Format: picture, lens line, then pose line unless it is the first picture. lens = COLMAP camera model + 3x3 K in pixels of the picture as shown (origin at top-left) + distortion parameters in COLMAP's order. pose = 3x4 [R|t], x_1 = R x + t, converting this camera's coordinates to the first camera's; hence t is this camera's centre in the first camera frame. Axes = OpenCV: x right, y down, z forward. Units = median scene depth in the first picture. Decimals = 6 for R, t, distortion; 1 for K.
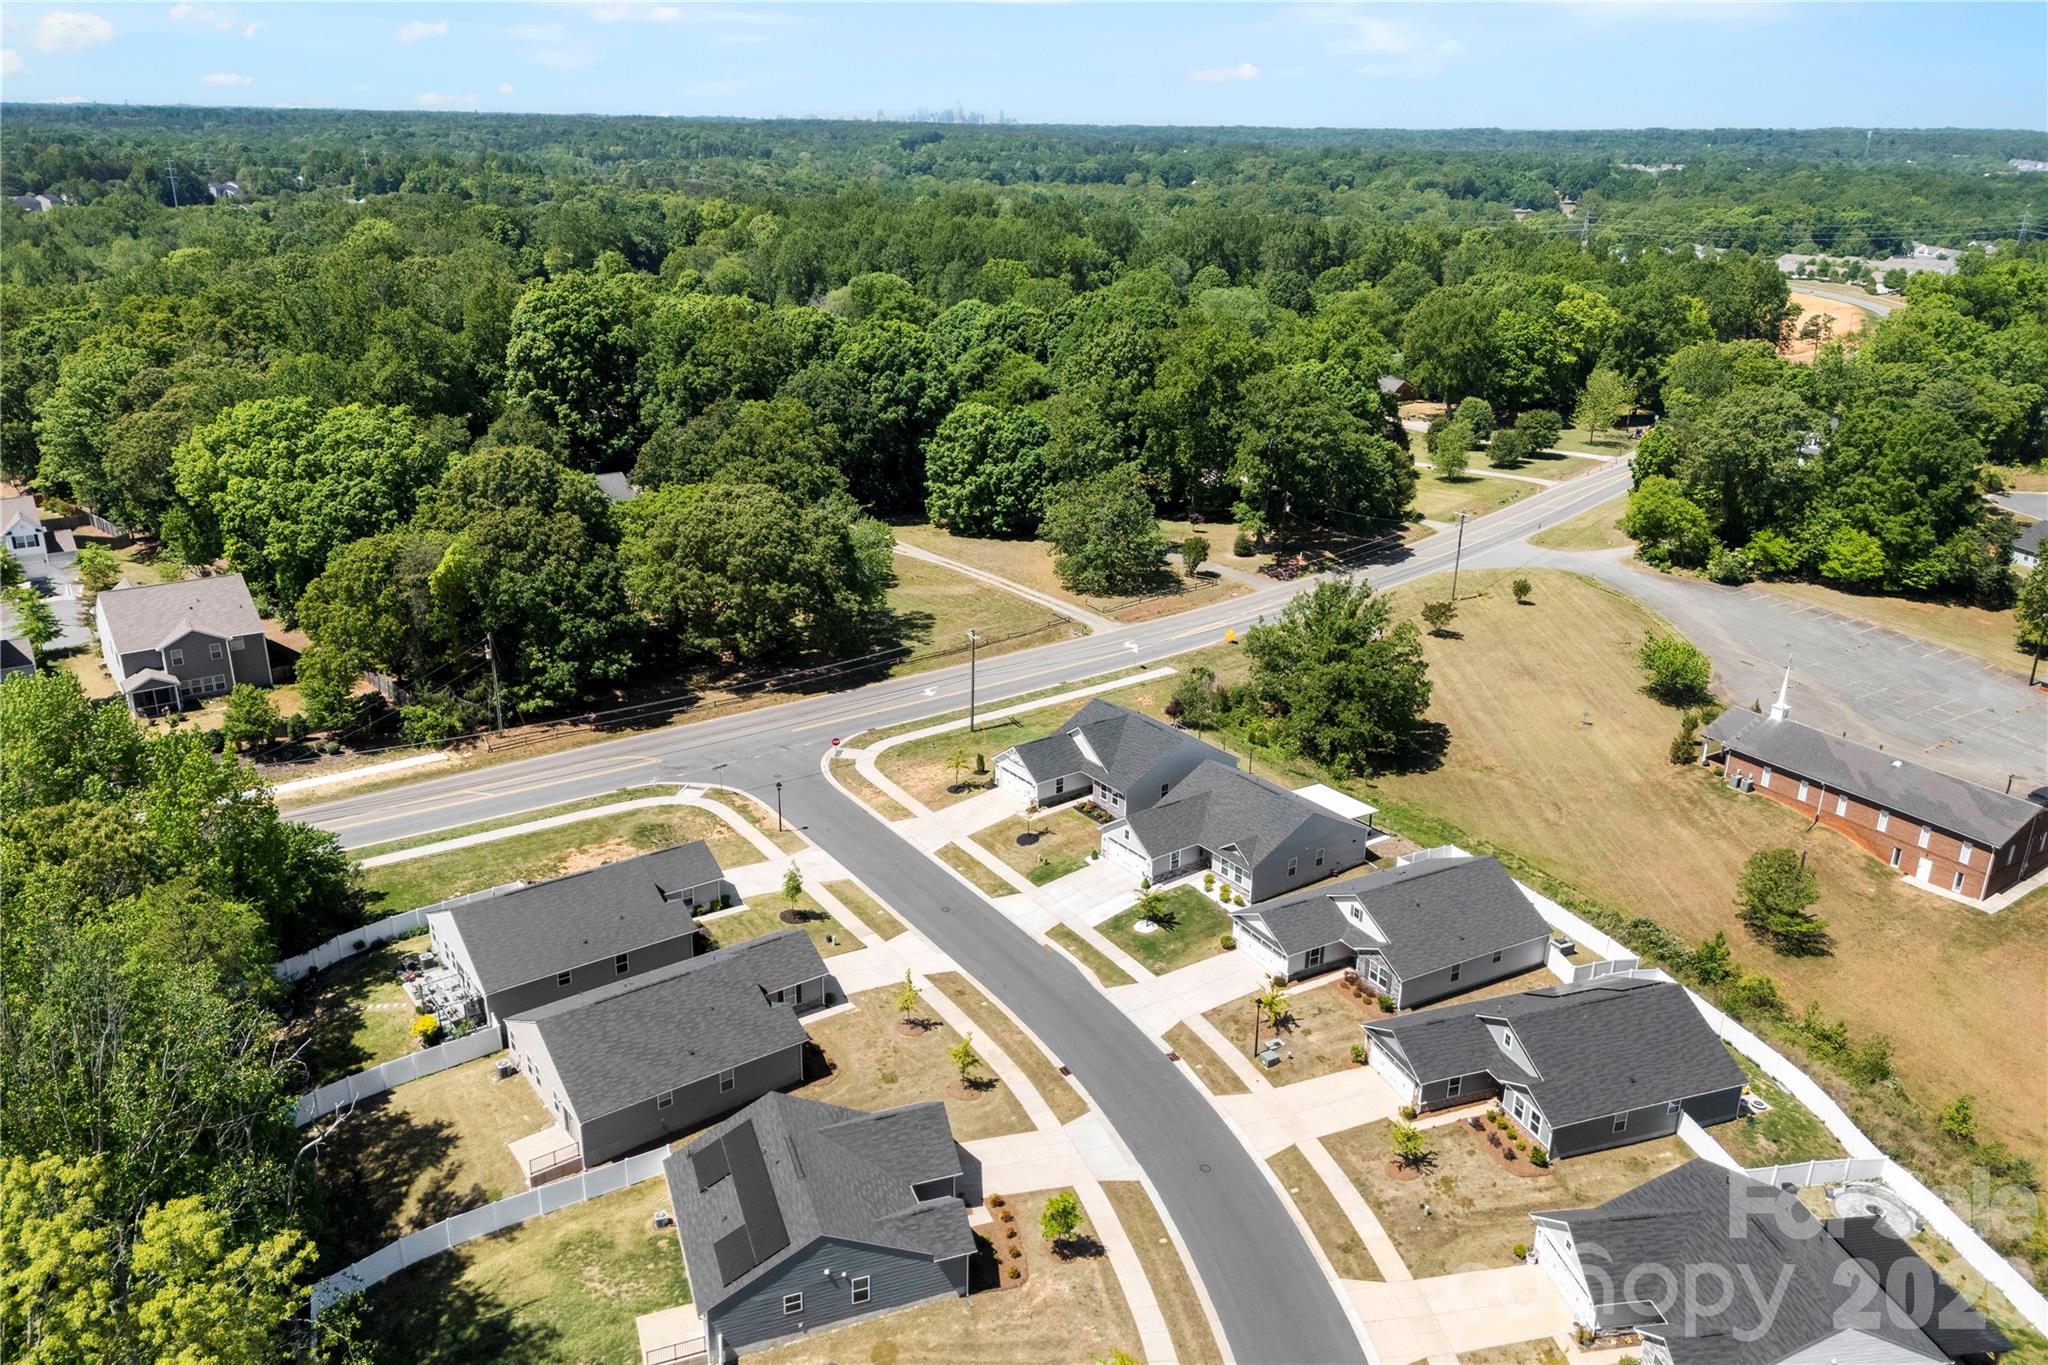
lens RADIAL K [[1517.9, 0, 1024.0], [0, 1517.9, 682.5], [0, 0, 1]] dist [0.072007, -0.082524]
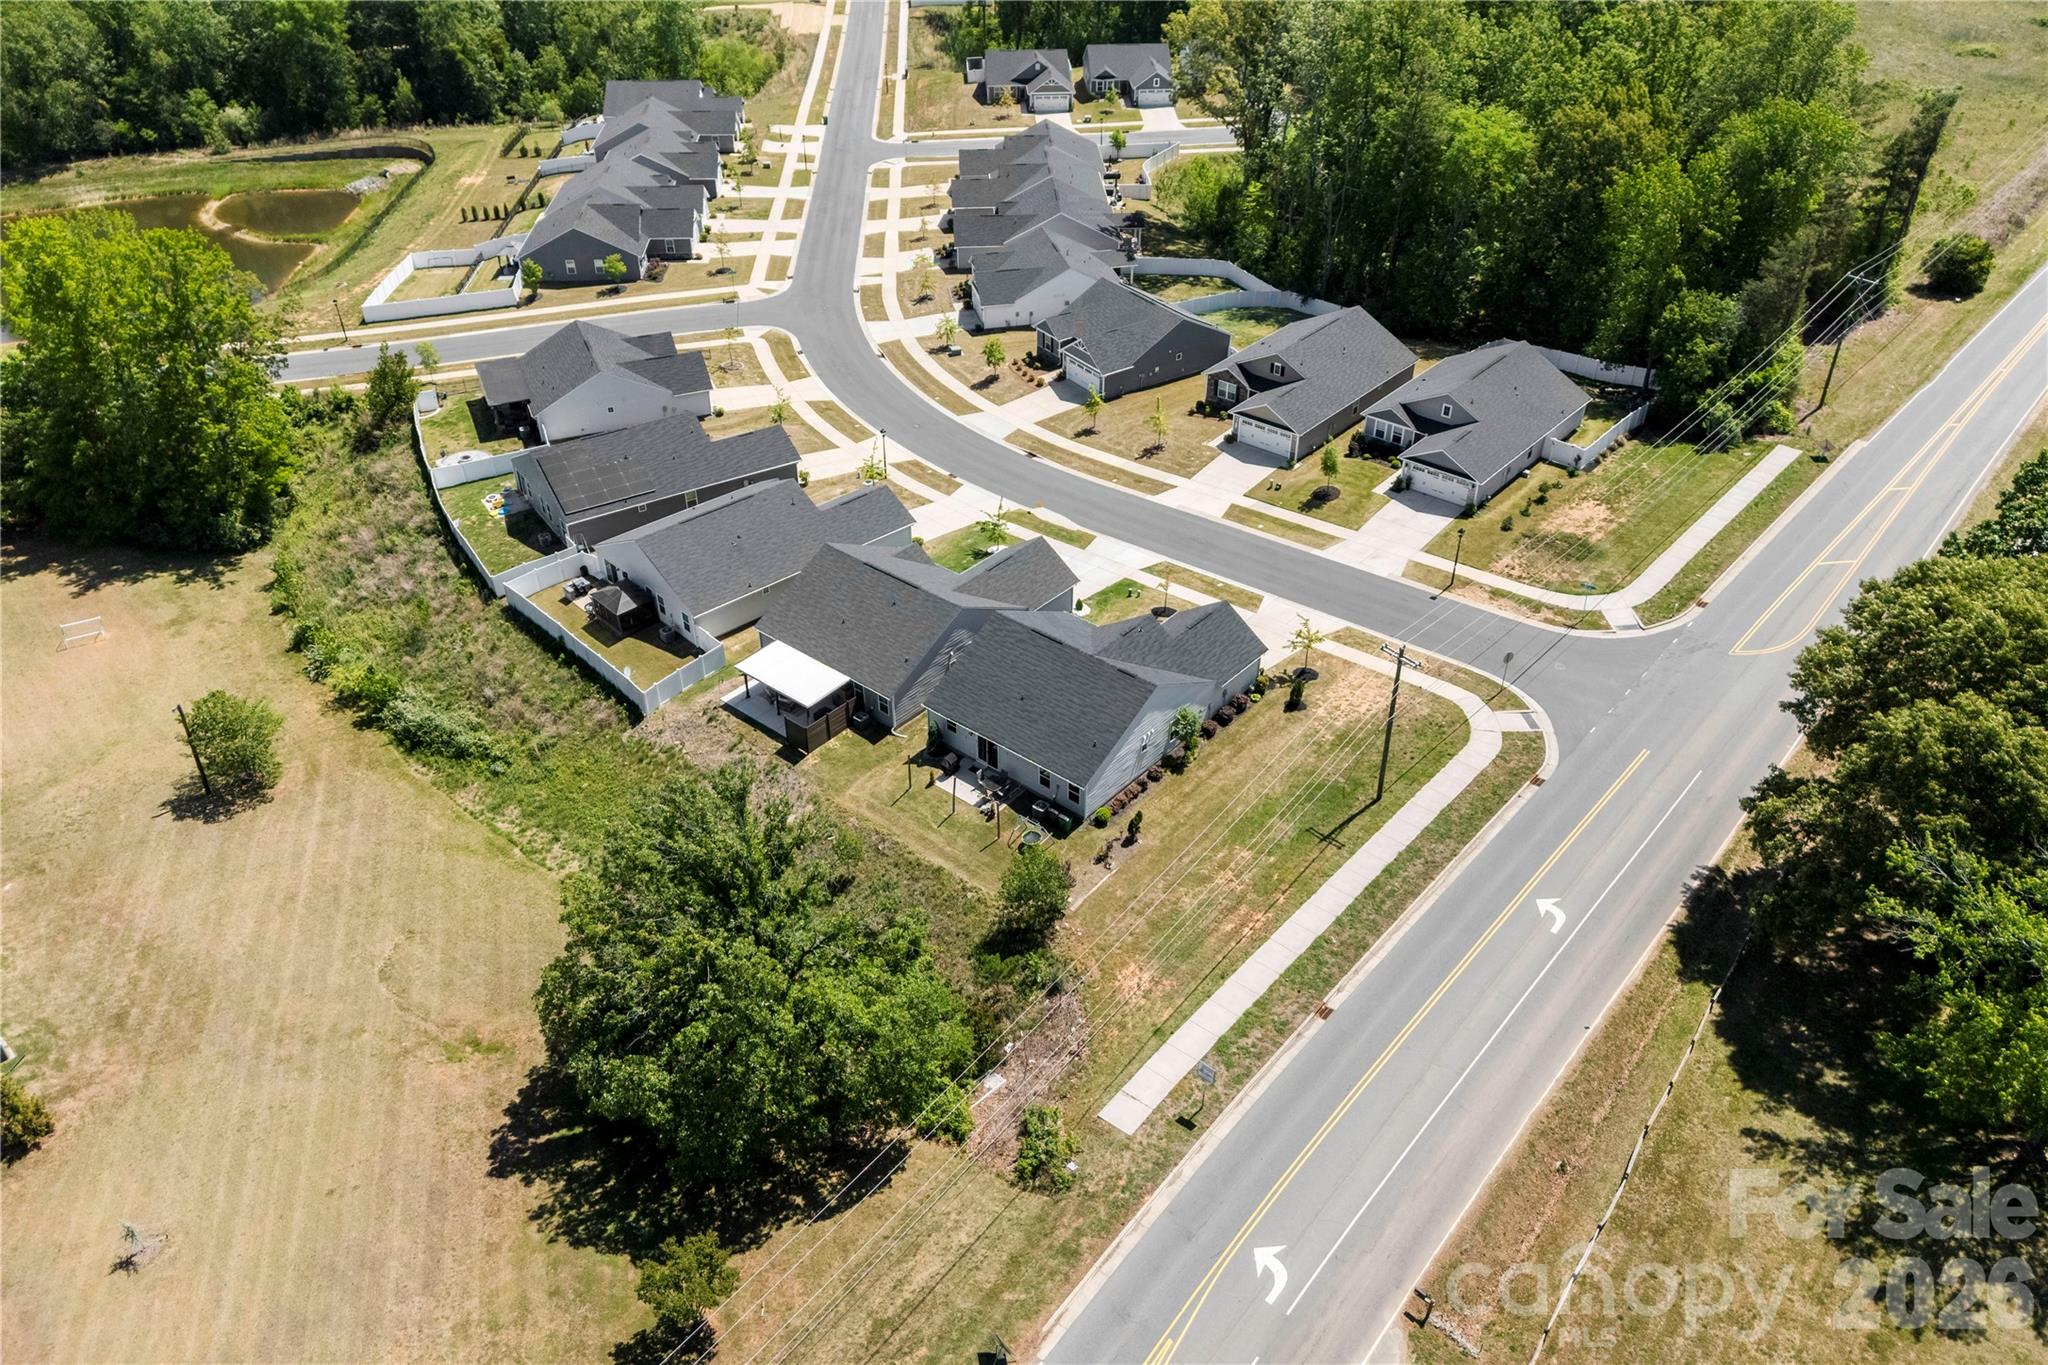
lens RADIAL K [[1517.9, 0, 1024.0], [0, 1517.9, 682.5], [0, 0, 1]] dist [0.072007, -0.082524]
pose [[-0.972044, 0.121791, -0.200743, 0.231367], [-0.095678, 0.575297, 0.812329, -0.503567], [0.214421, 0.808826, -0.547561, 1.369174]]
